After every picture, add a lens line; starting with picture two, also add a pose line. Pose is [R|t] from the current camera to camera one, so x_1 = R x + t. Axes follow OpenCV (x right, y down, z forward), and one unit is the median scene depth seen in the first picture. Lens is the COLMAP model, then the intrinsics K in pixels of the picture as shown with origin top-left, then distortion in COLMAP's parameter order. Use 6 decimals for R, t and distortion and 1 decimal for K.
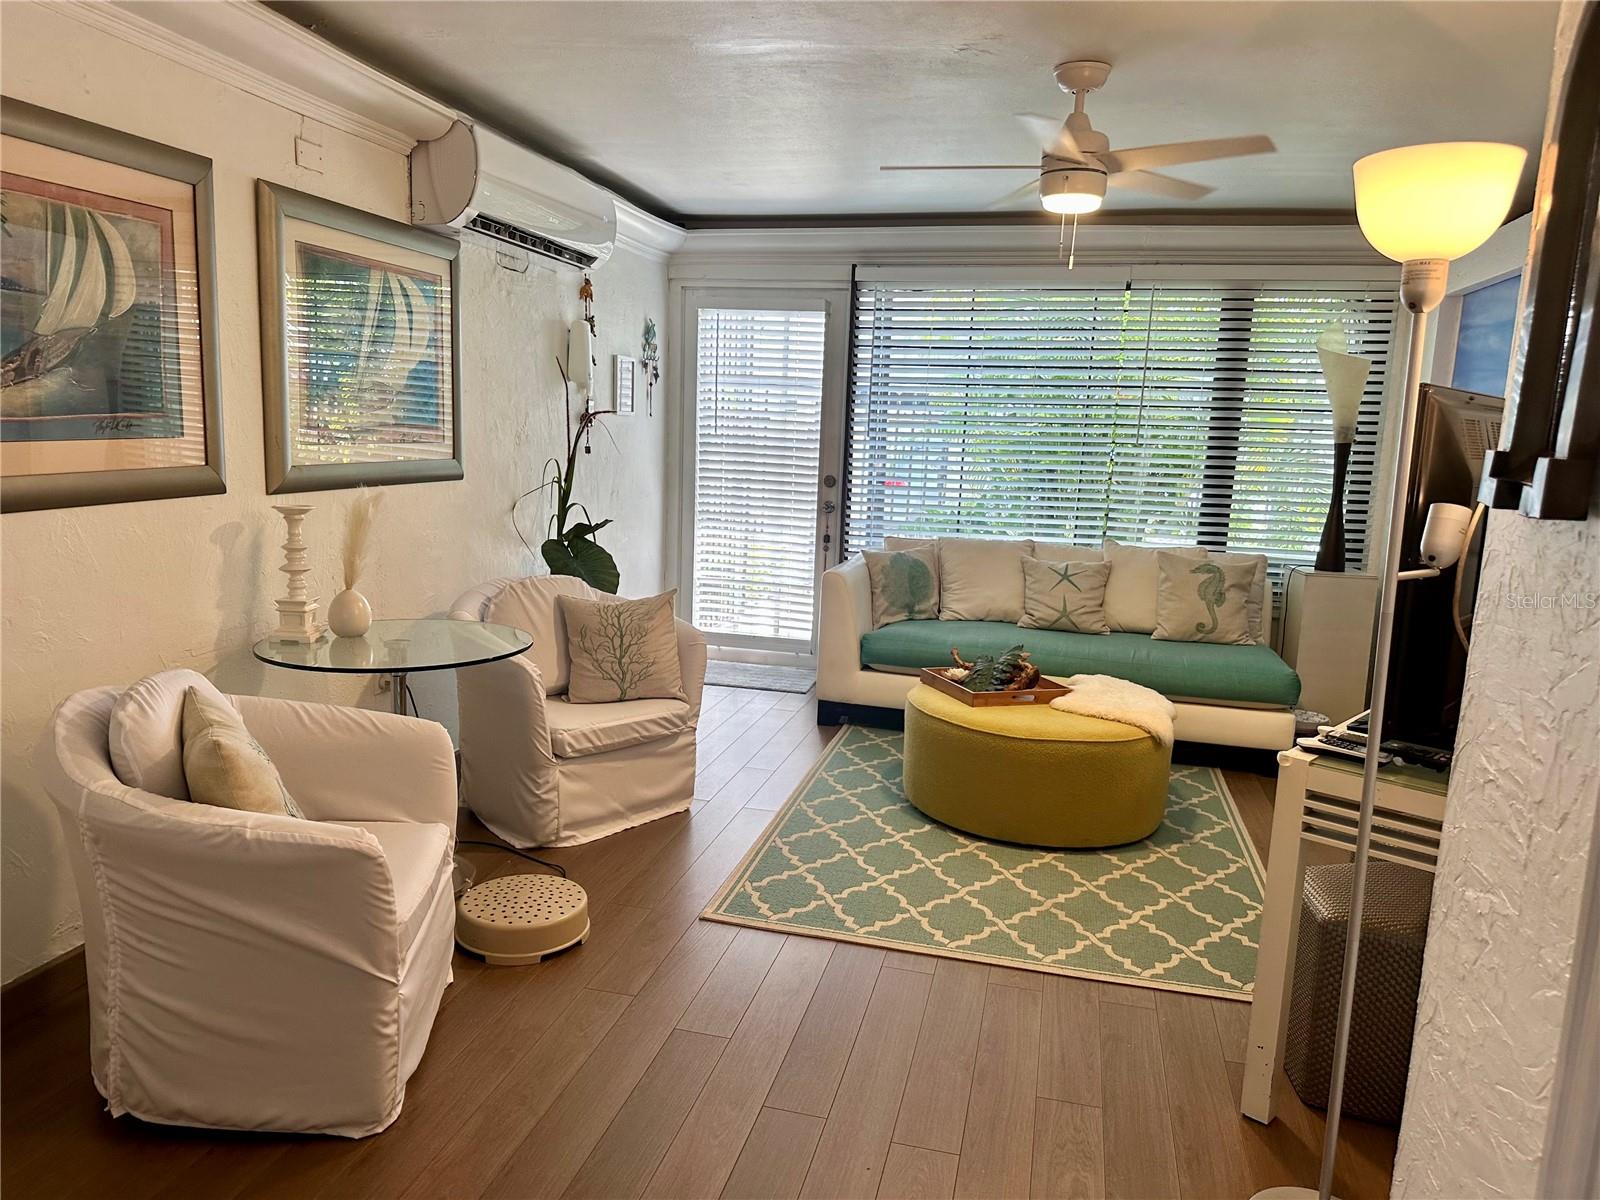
lens RADIAL K [[1122.6, 0, 800.0], [0, 1122.6, 600.0], [0, 0, 1]] dist [0.069220, -0.001026]
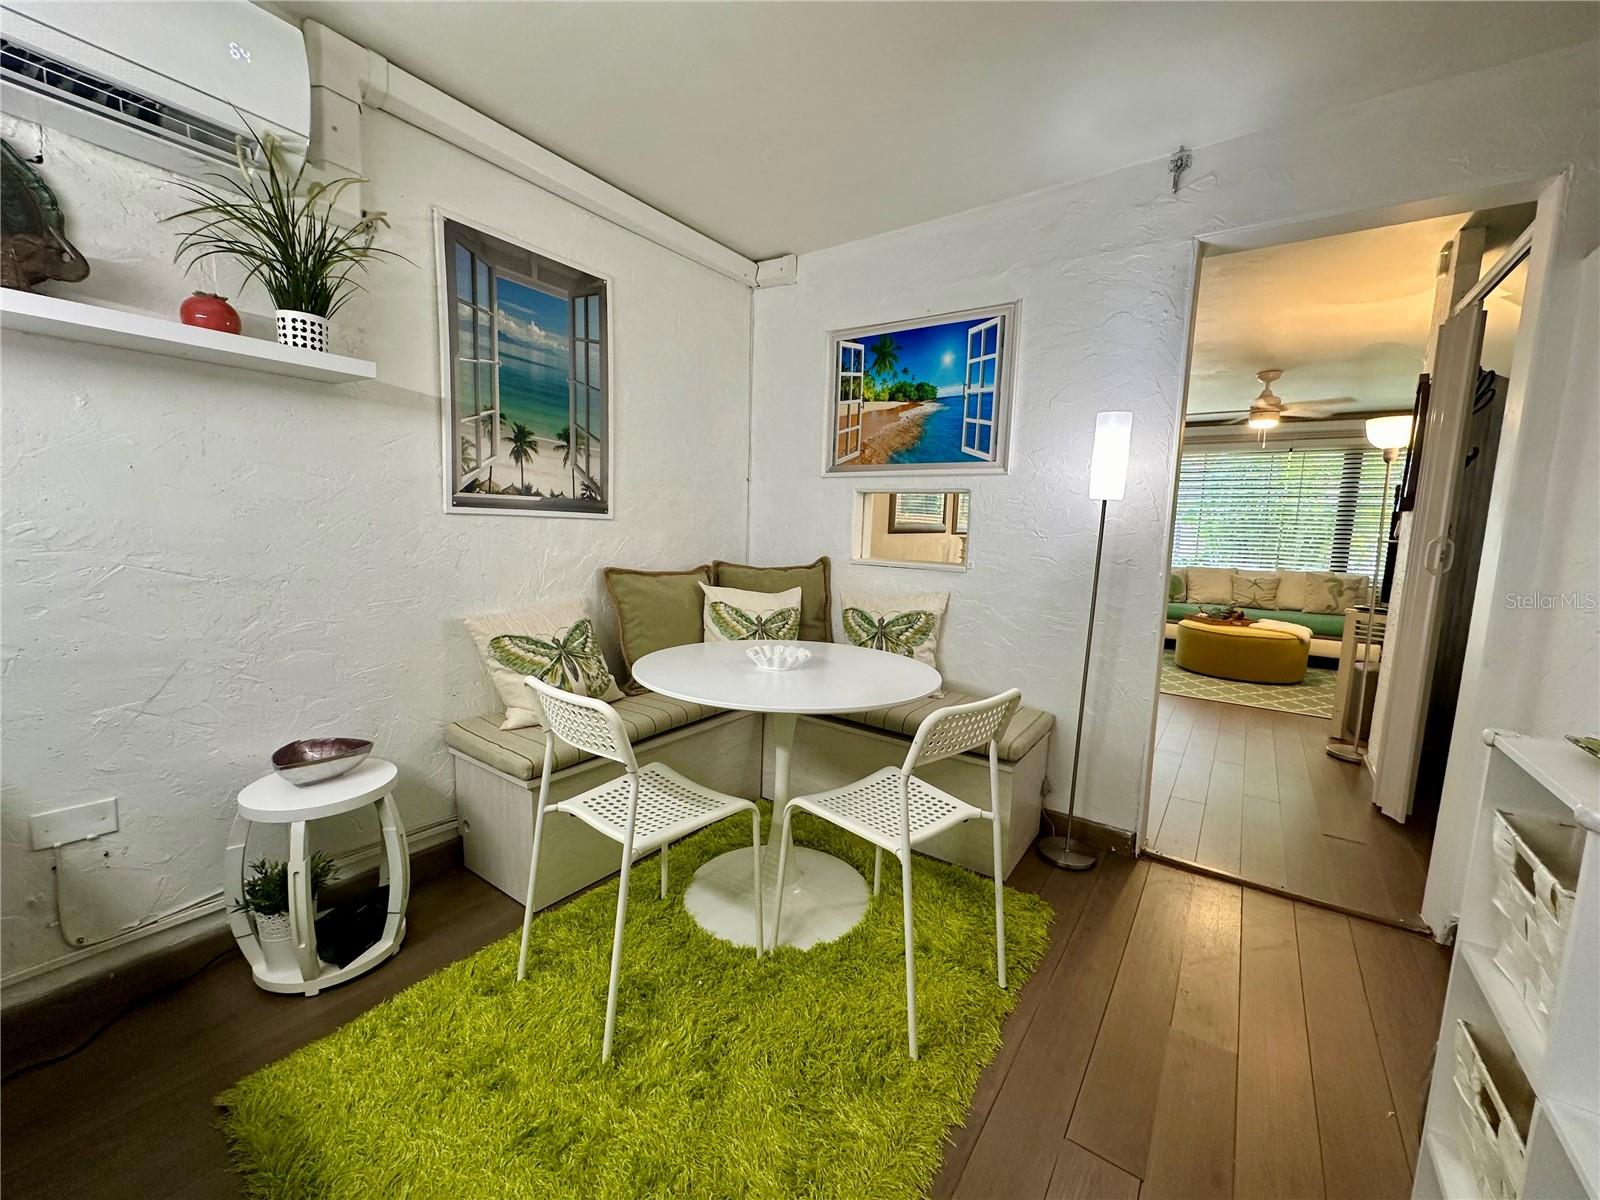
lens RADIAL K [[644.6, 0, 800.0], [0, 644.6, 600.0], [0, 0, 1]] dist [0.000669, 0.000067]
pose [[0.930974, 0.031611, -0.363715, -0.174025], [-0.046420, 0.998408, -0.032044, 0.124770], [0.362123, 0.046716, 0.930959, -0.644147]]
